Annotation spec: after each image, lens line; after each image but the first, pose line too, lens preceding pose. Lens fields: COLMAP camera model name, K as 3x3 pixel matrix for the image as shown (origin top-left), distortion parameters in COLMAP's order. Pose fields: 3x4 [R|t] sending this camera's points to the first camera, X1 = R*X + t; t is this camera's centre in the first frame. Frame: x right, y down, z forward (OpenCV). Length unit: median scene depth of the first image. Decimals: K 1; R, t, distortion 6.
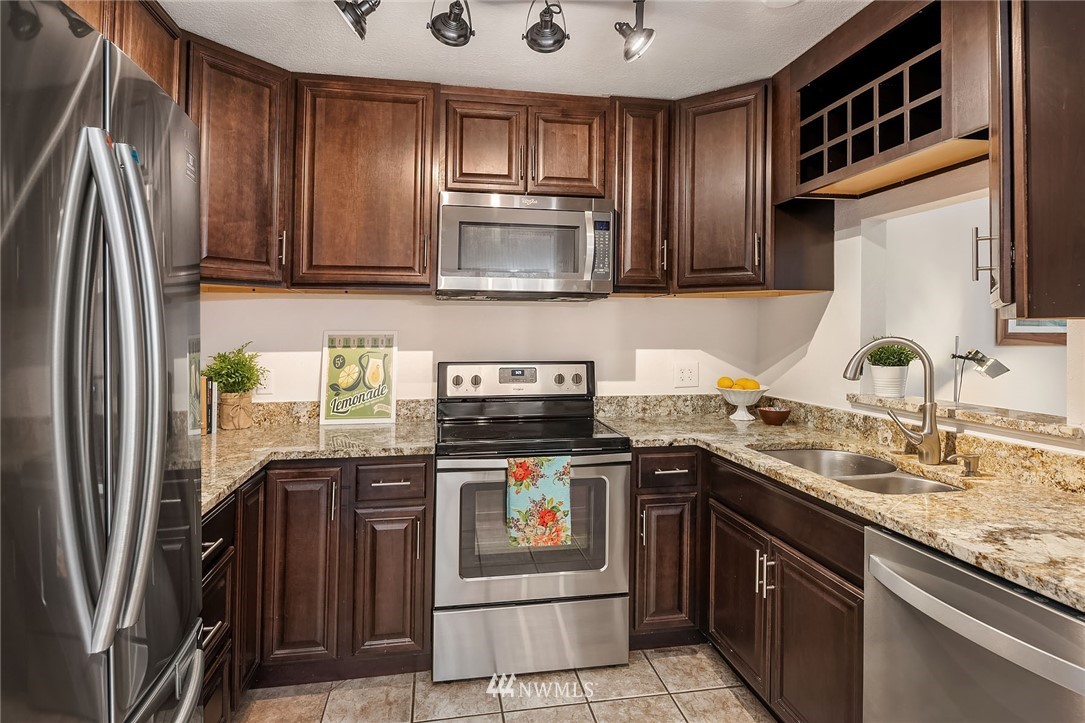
lens RADIAL K [[587.6, 0, 545.0], [0, 587.6, 332.5], [0, 0, 1]] dist [0.000063, -0.011692]
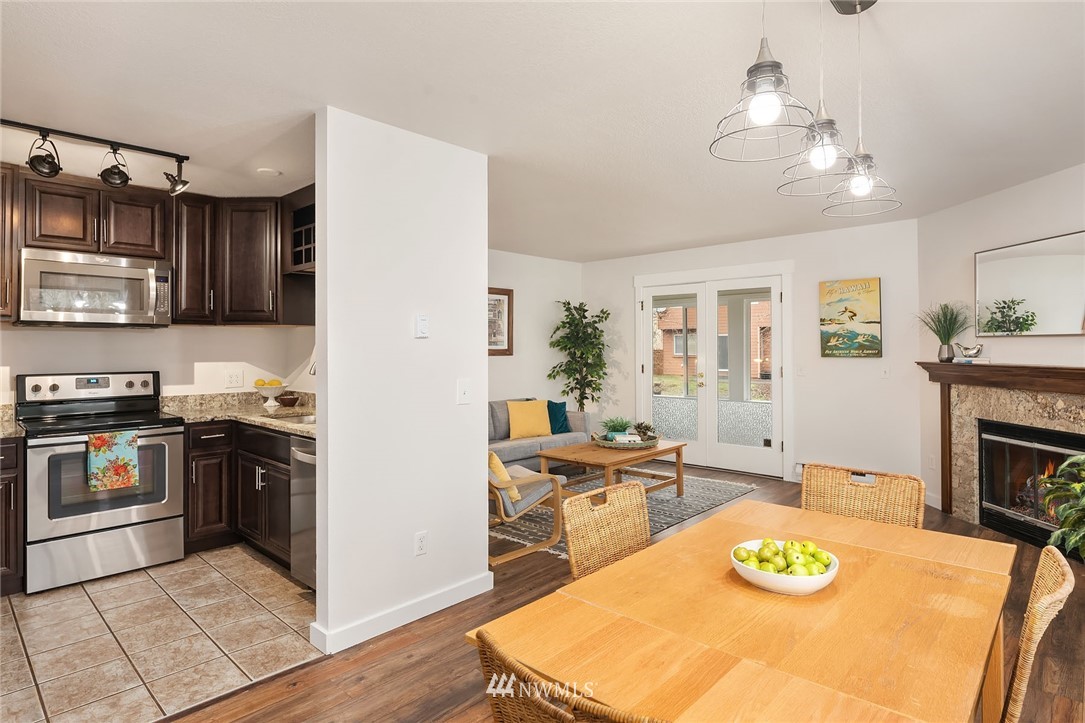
lens RADIAL K [[588.1, 0, 530.6], [0, 588.1, 355.9], [0, 0, 1]] dist [0.002102, -0.007619]
pose [[0.817671, -0.012286, 0.575555, 0.000300], [0.006245, 0.999903, 0.012471, -0.000052], [-0.575652, -0.006603, 0.817668, -0.803095]]
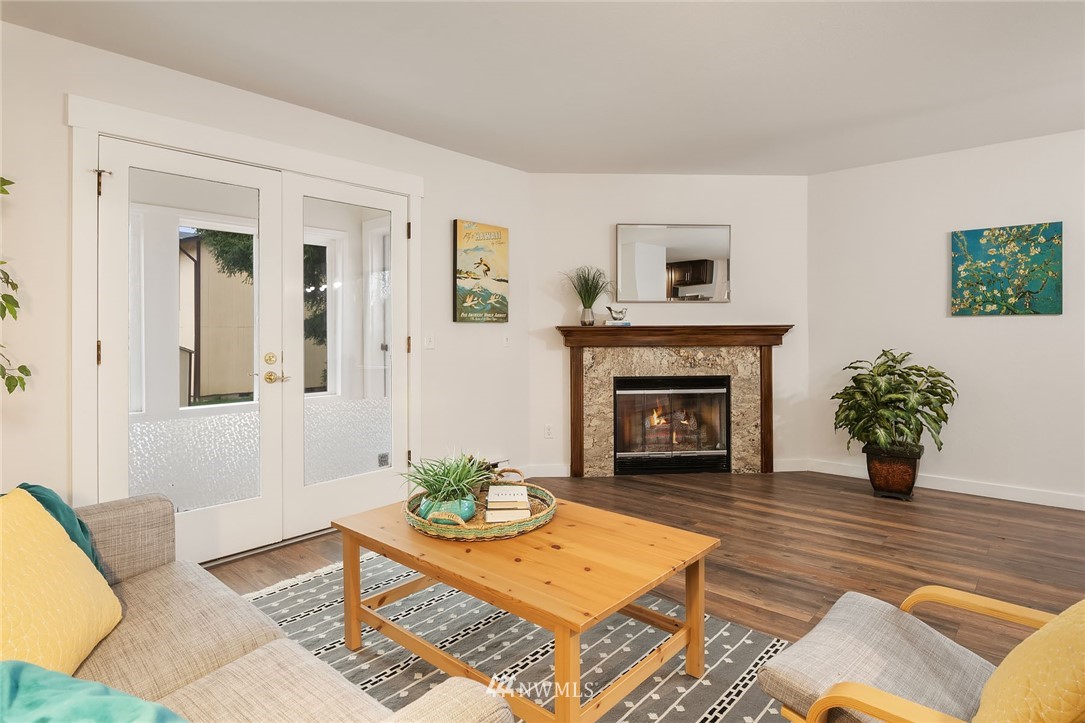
lens RADIAL K [[587.6, 0, 545.0], [0, 587.6, 332.5], [0, 0, 1]] dist [0.000063, -0.011692]
pose [[-0.618432, 0.006242, 0.785814, 0.733920], [0.007371, 0.999971, -0.002142, 0.073778], [-0.785804, 0.004467, -0.618459, 1.180073]]
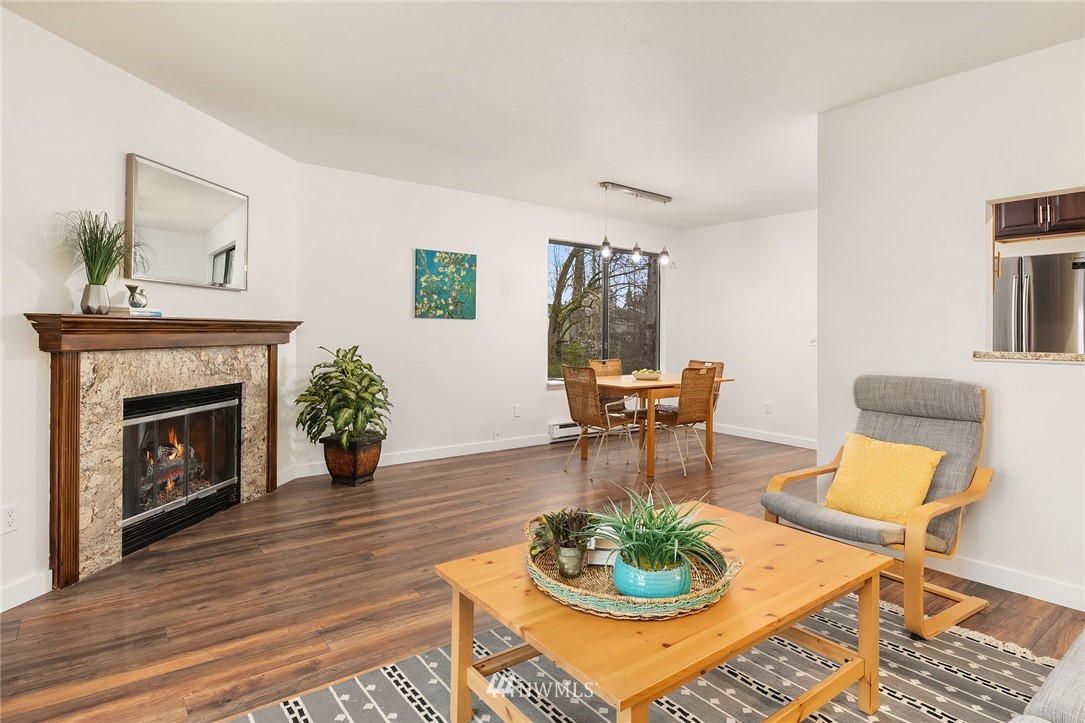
lens RADIAL K [[587.6, 0, 545.0], [0, 587.6, 332.5], [0, 0, 1]] dist [0.000063, -0.011692]
pose [[-0.888293, -0.004544, -0.459255, 1.858274], [-0.007026, 0.999968, 0.003695, 0.072154], [0.459224, 0.006509, -0.888297, 1.253430]]
